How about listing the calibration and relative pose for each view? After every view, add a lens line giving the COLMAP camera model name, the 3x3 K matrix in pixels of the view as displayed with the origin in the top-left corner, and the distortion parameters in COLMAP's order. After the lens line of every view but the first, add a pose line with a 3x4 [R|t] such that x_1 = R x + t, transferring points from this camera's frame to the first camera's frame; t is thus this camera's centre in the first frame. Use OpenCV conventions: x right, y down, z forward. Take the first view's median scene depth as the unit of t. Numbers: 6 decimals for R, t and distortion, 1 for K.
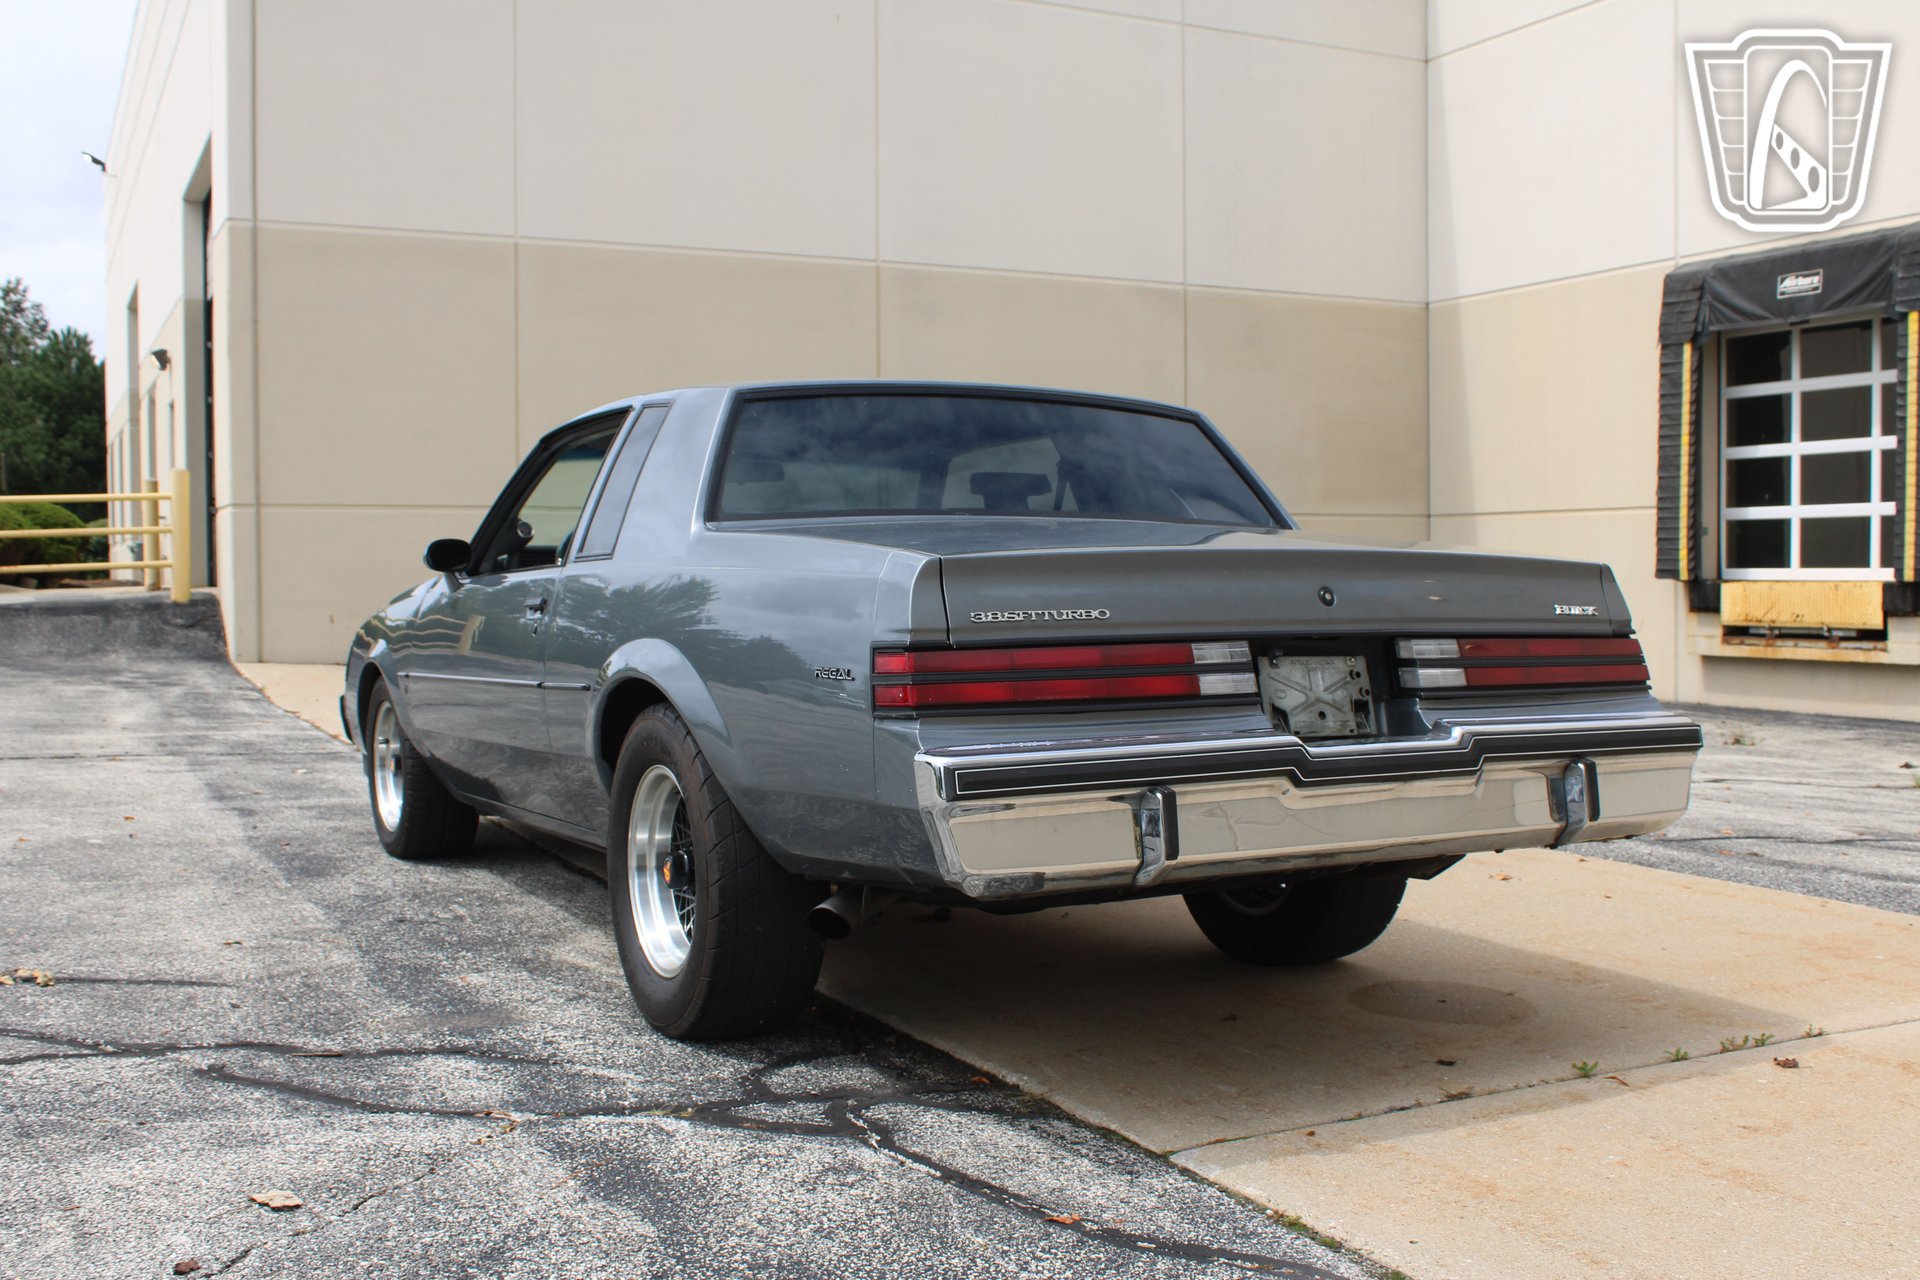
lens RADIAL K [[1914.3, 0, 955.7], [0, 1914.3, 648.9], [0, 0, 1]] dist [-0.137624, 0.161659]
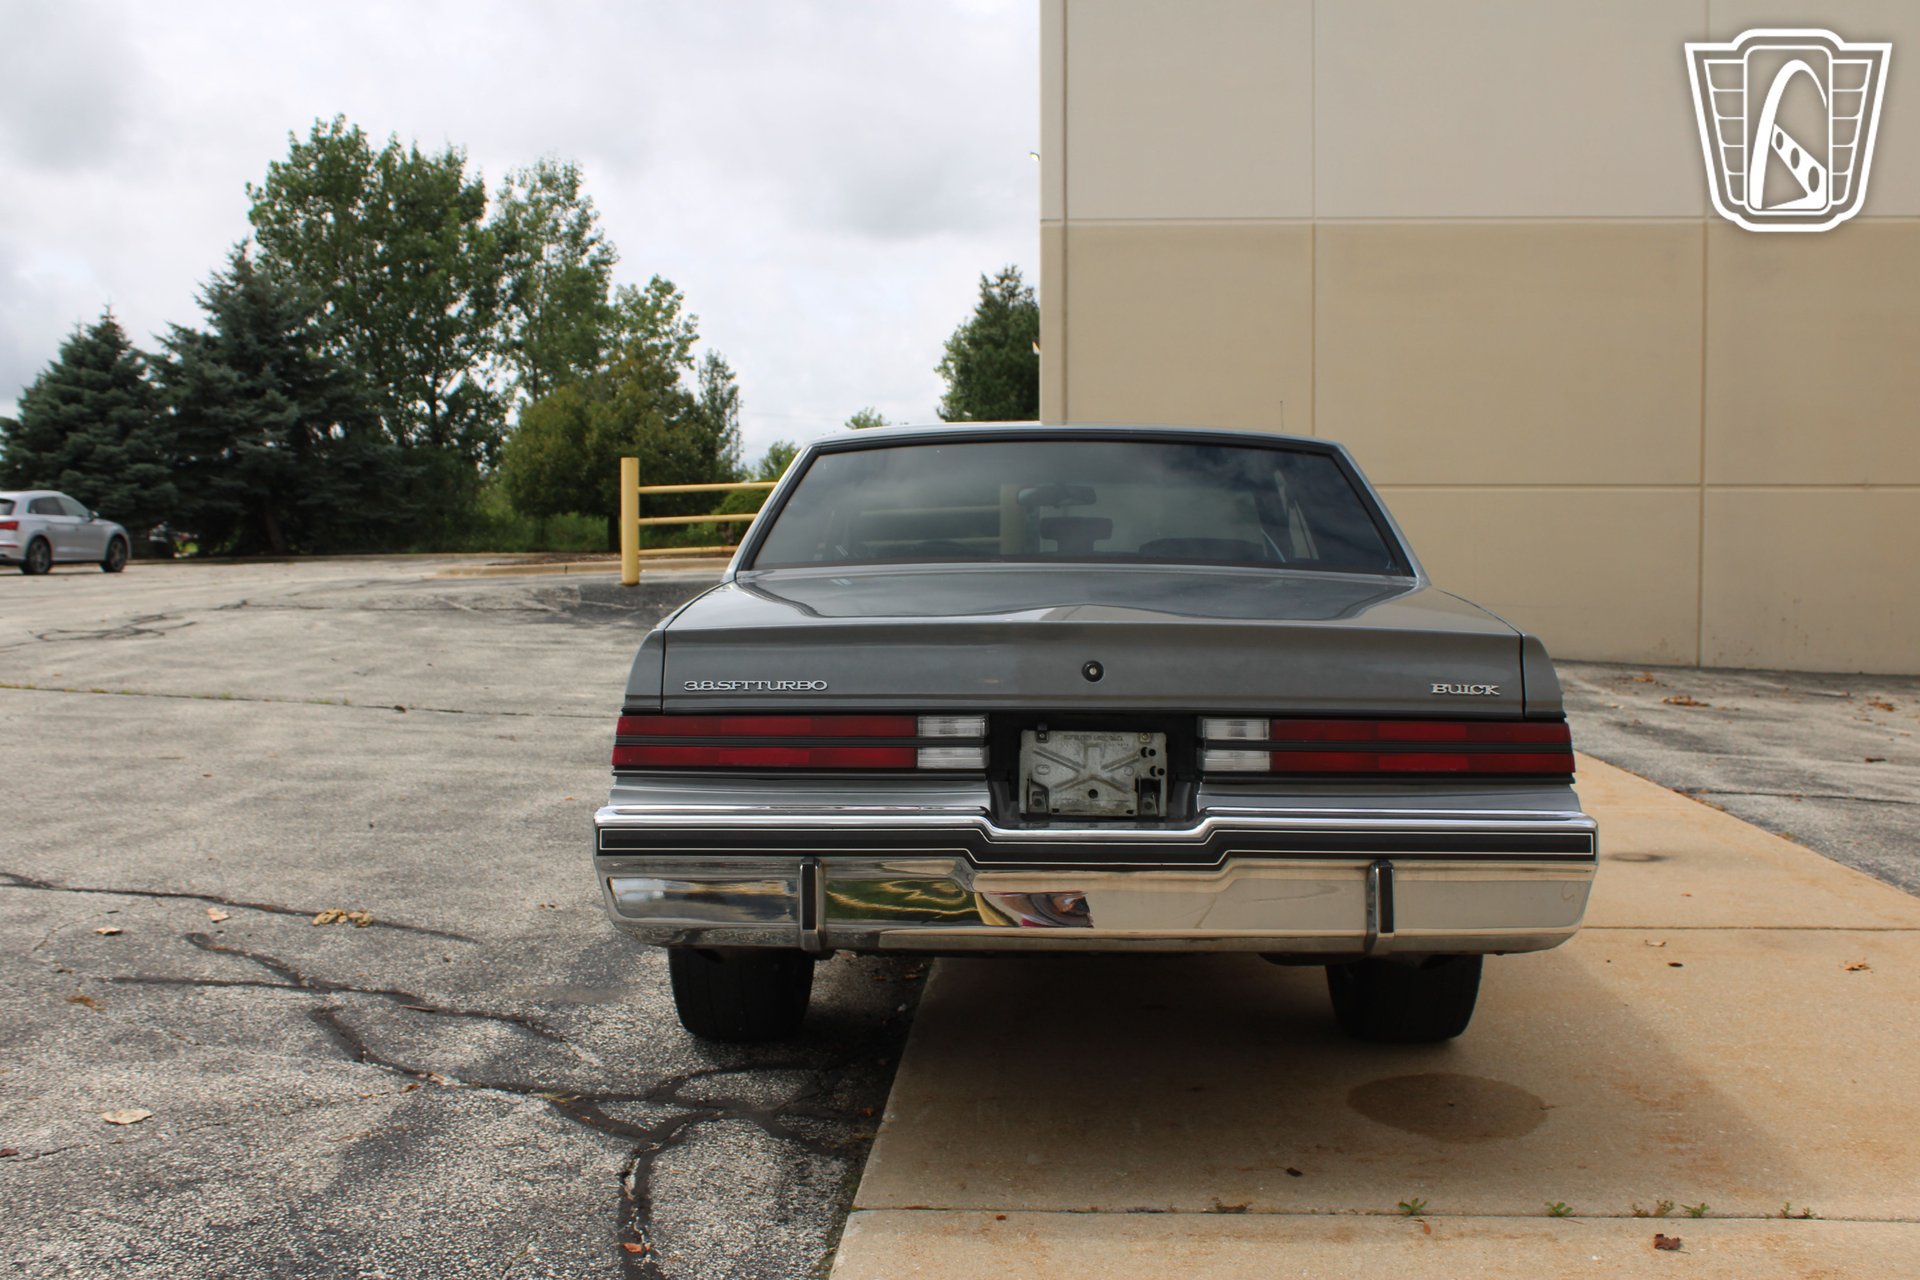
lens RADIAL K [[1914.3, 0, 955.7], [0, 1914.3, 648.9], [0, 0, 1]] dist [-0.137624, 0.161659]
pose [[0.863722, 0.032700, -0.502907, 0.333403], [-0.021279, 0.999369, 0.028436, -0.034834], [0.503520, -0.013859, 0.863873, 0.069873]]
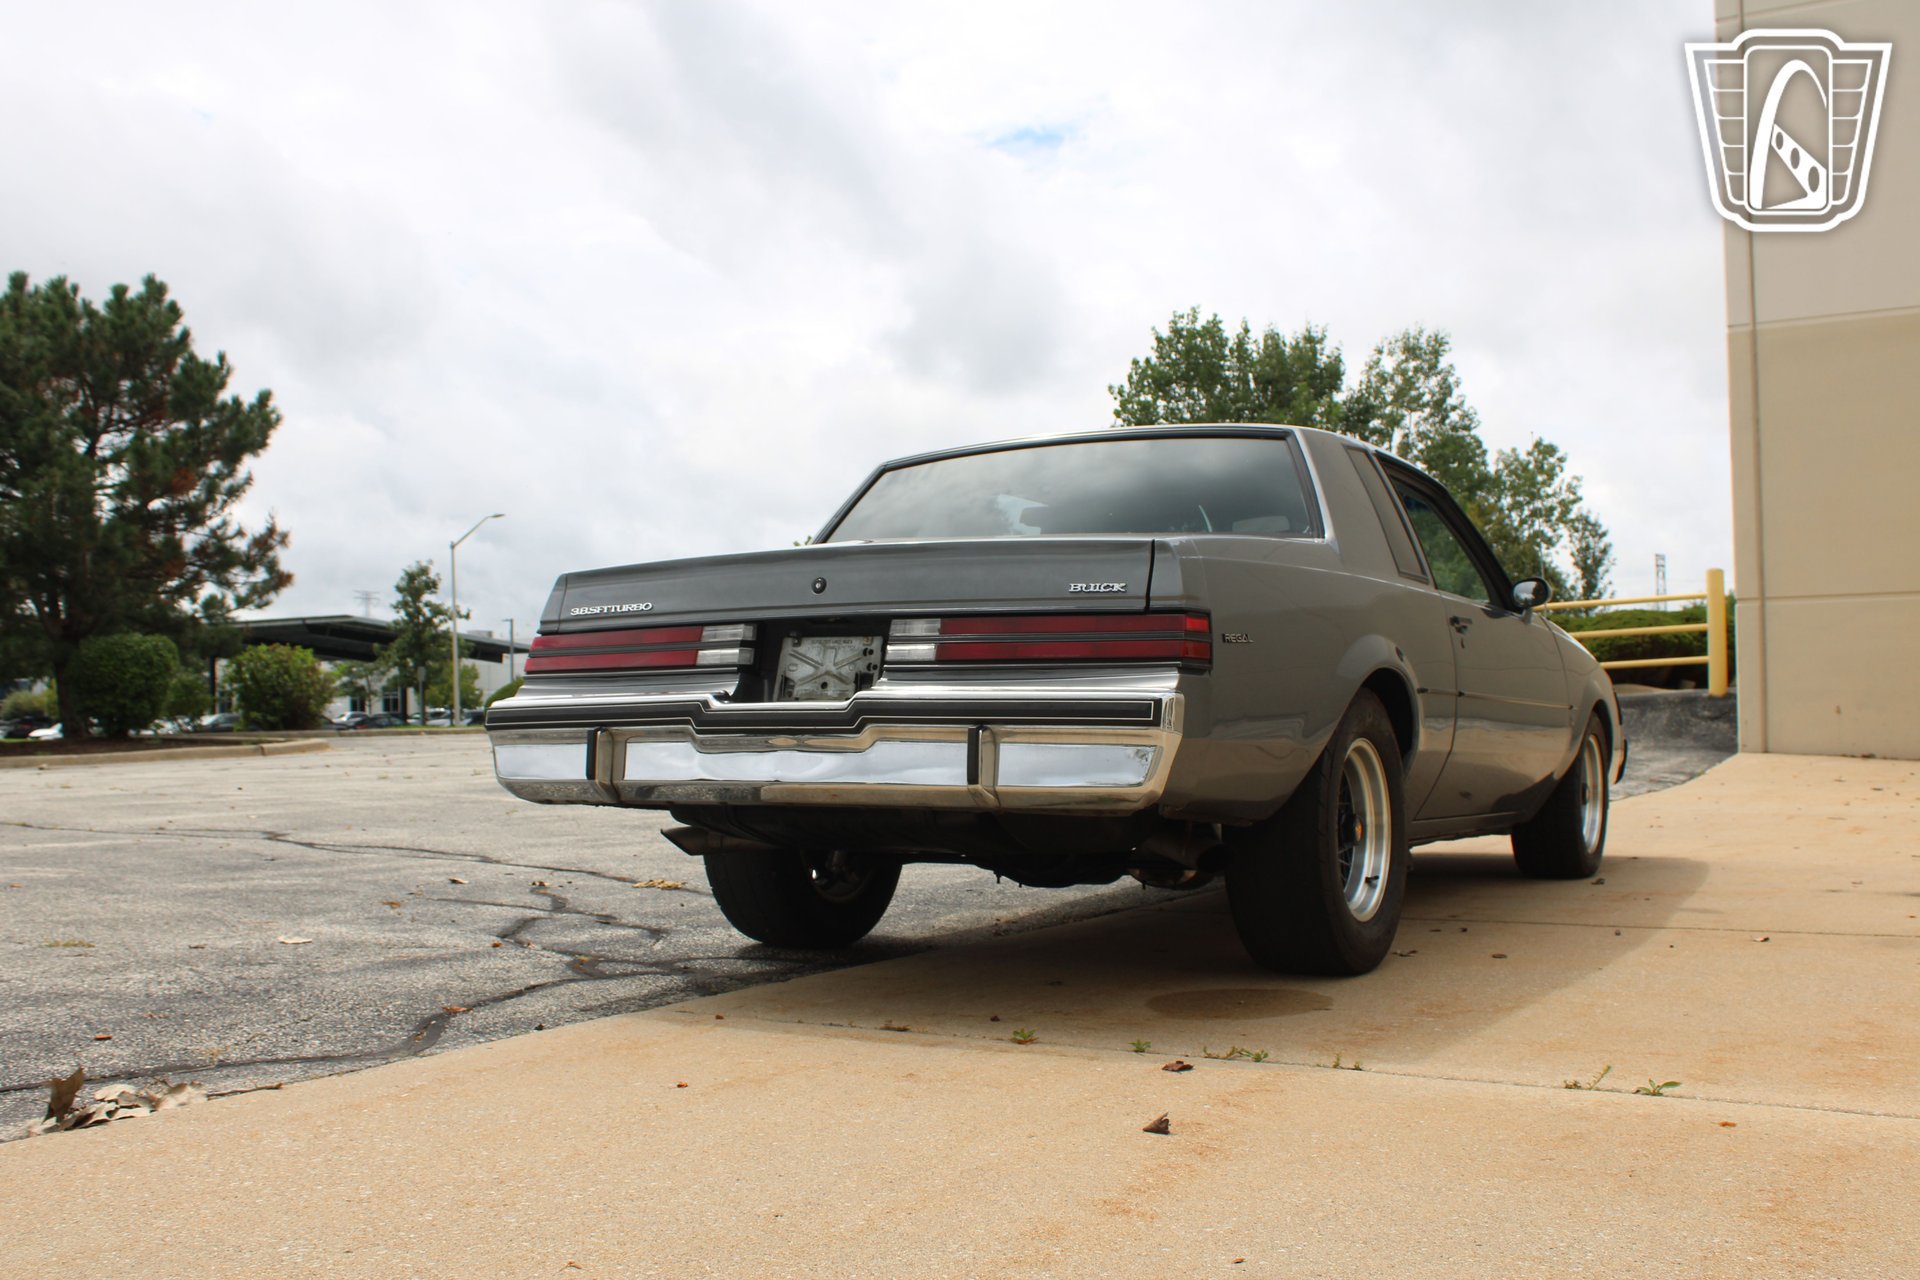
lens RADIAL K [[1913.2, 0, 956.5], [0, 1913.2, 650.8], [0, 0, 1]] dist [-0.139881, 0.164862]
pose [[0.533542, -0.033891, -0.845094, 0.674501], [-0.021169, 0.998349, -0.053402, 0.040734], [0.845509, 0.046382, 0.531943, 0.233804]]
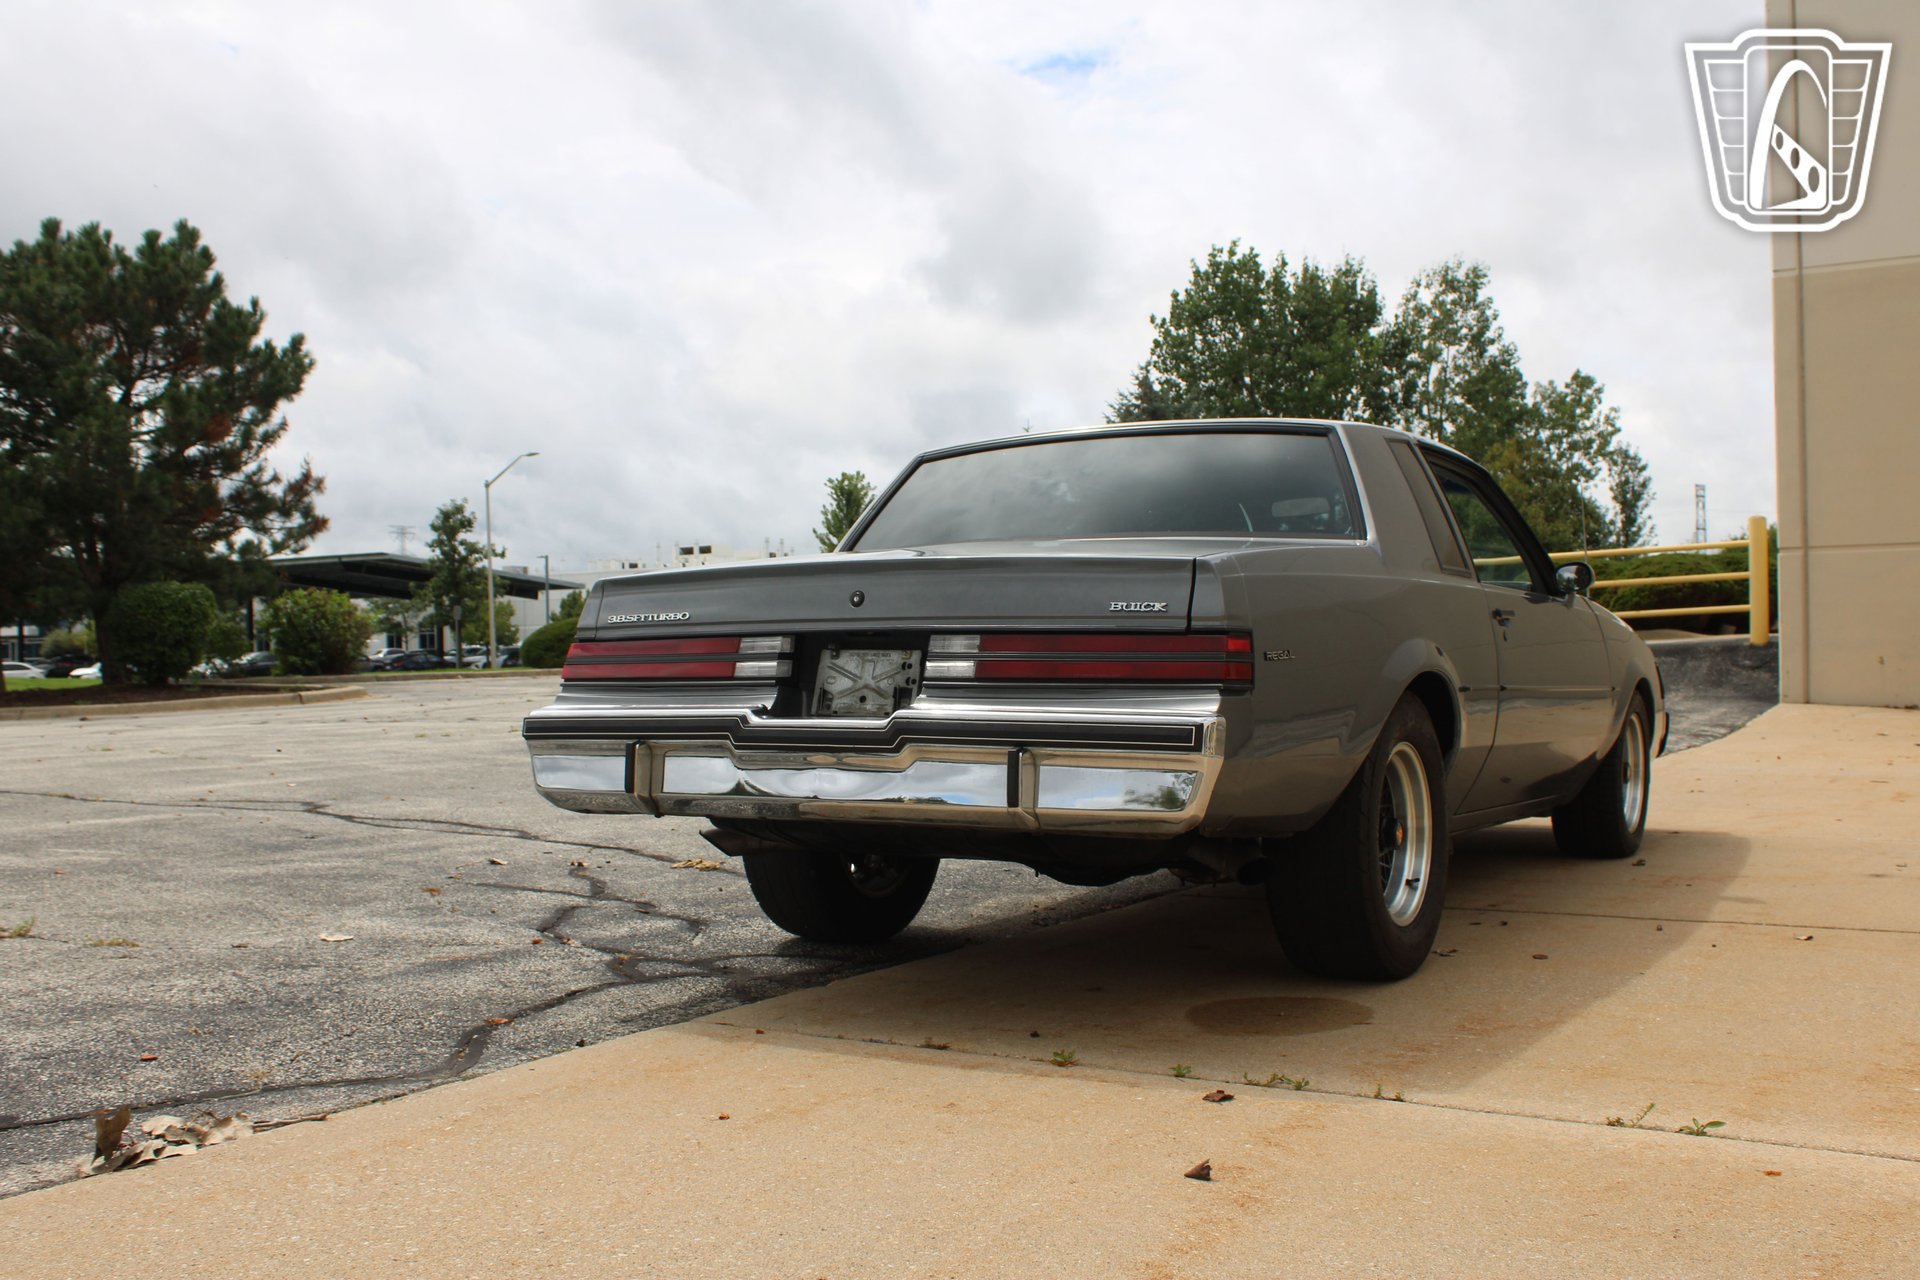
lens RADIAL K [[1914.3, 0, 955.7], [0, 1914.3, 648.9], [0, 0, 1]] dist [-0.137624, 0.161659]
pose [[0.517703, -0.005836, -0.855541, 0.671323], [-0.018921, 0.999654, -0.018268, 0.013125], [0.855351, 0.025645, 0.517413, 0.233431]]
